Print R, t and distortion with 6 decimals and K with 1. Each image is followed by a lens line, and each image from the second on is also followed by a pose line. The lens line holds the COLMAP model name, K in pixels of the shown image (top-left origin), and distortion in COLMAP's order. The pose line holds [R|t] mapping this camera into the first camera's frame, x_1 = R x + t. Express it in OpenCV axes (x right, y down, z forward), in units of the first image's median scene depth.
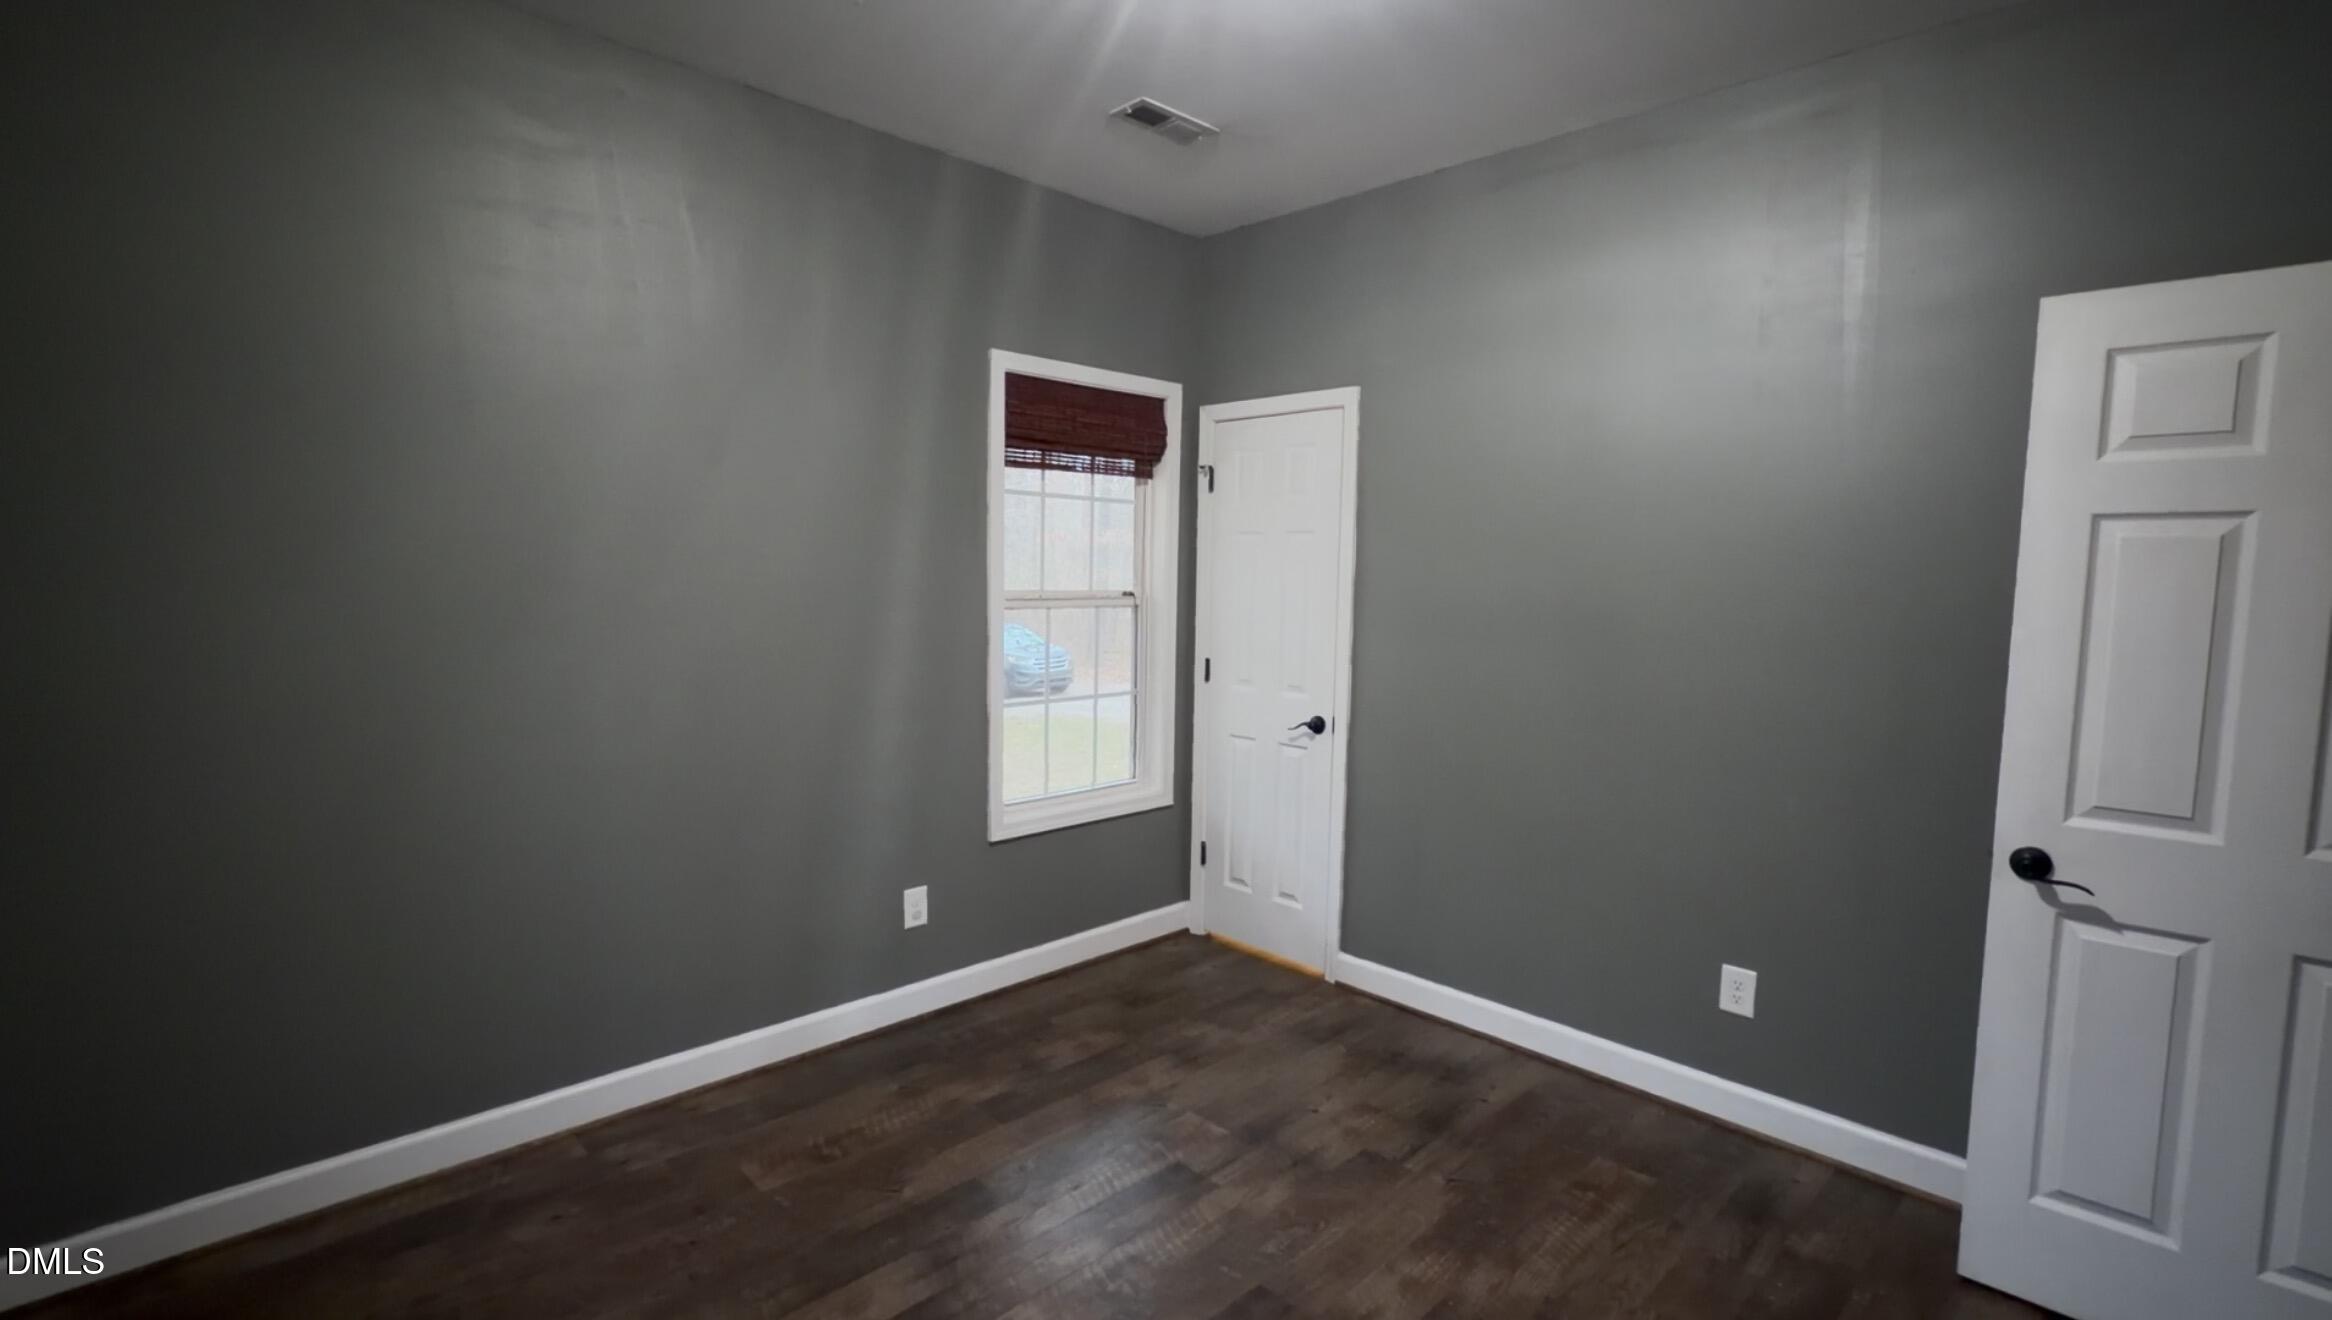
lens RADIAL K [[1061.6, 0, 1119.5], [0, 1061.6, 664.5], [0, 0, 1]] dist [-0.000024, 0.000198]
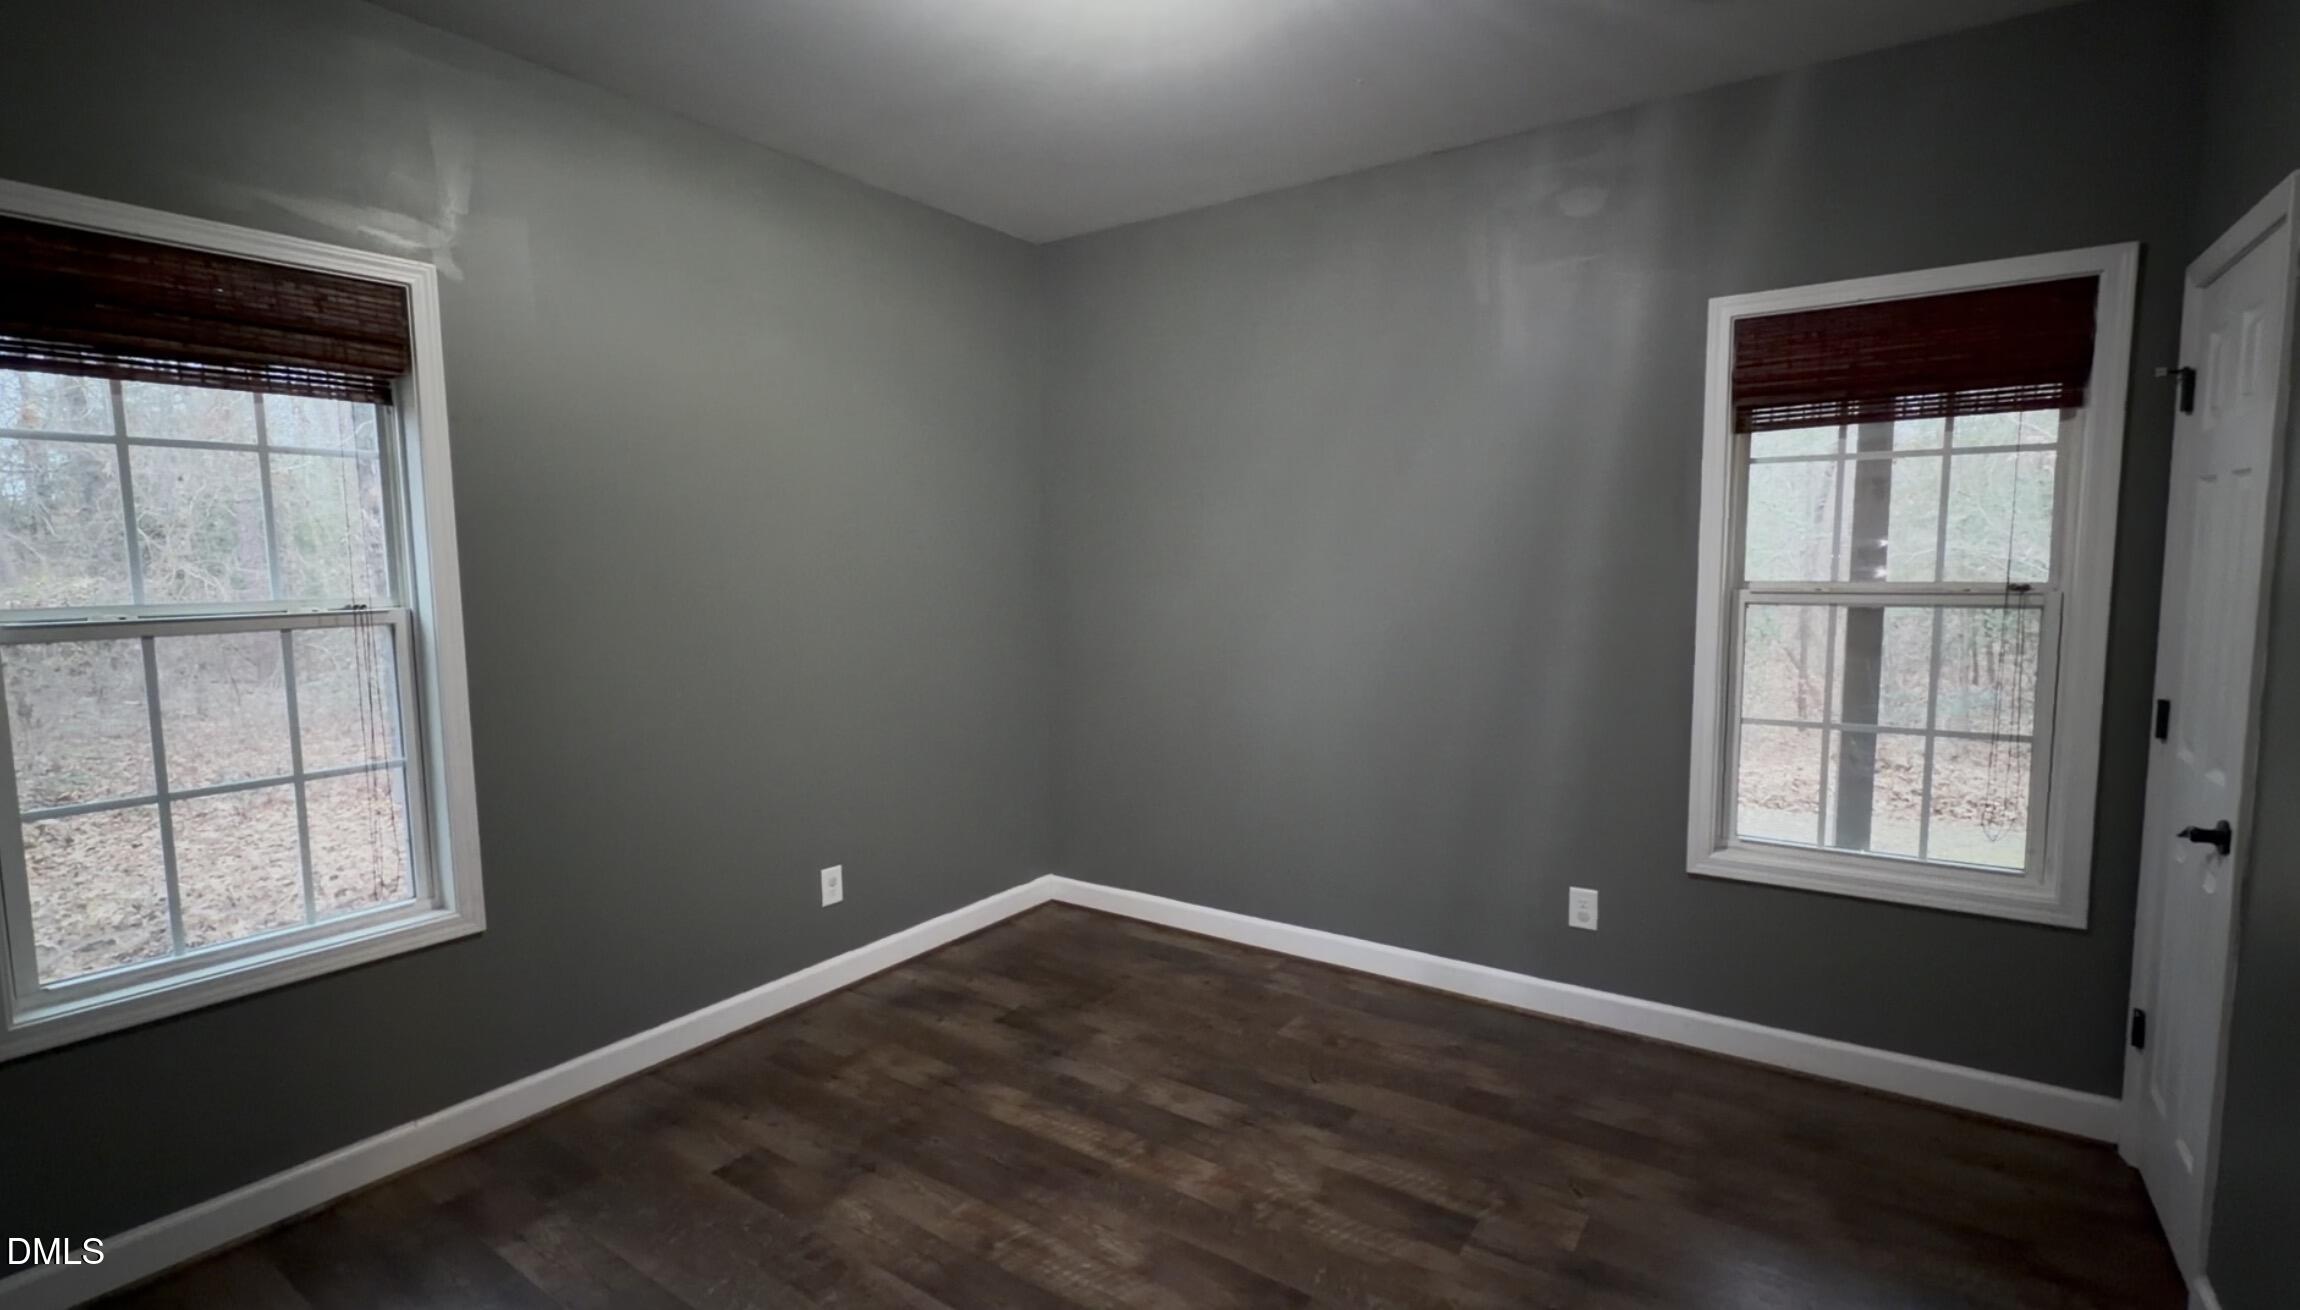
lens RADIAL K [[1048.4, 0, 1150.0], [0, 1048.4, 655.0], [0, 0, 1]] dist [0.001986, 0.000496]
pose [[0.206136, 0.074931, -0.975650, 0.624654], [-0.078492, 0.995117, 0.059842, -0.025679], [0.975370, 0.064245, 0.211011, 0.392010]]
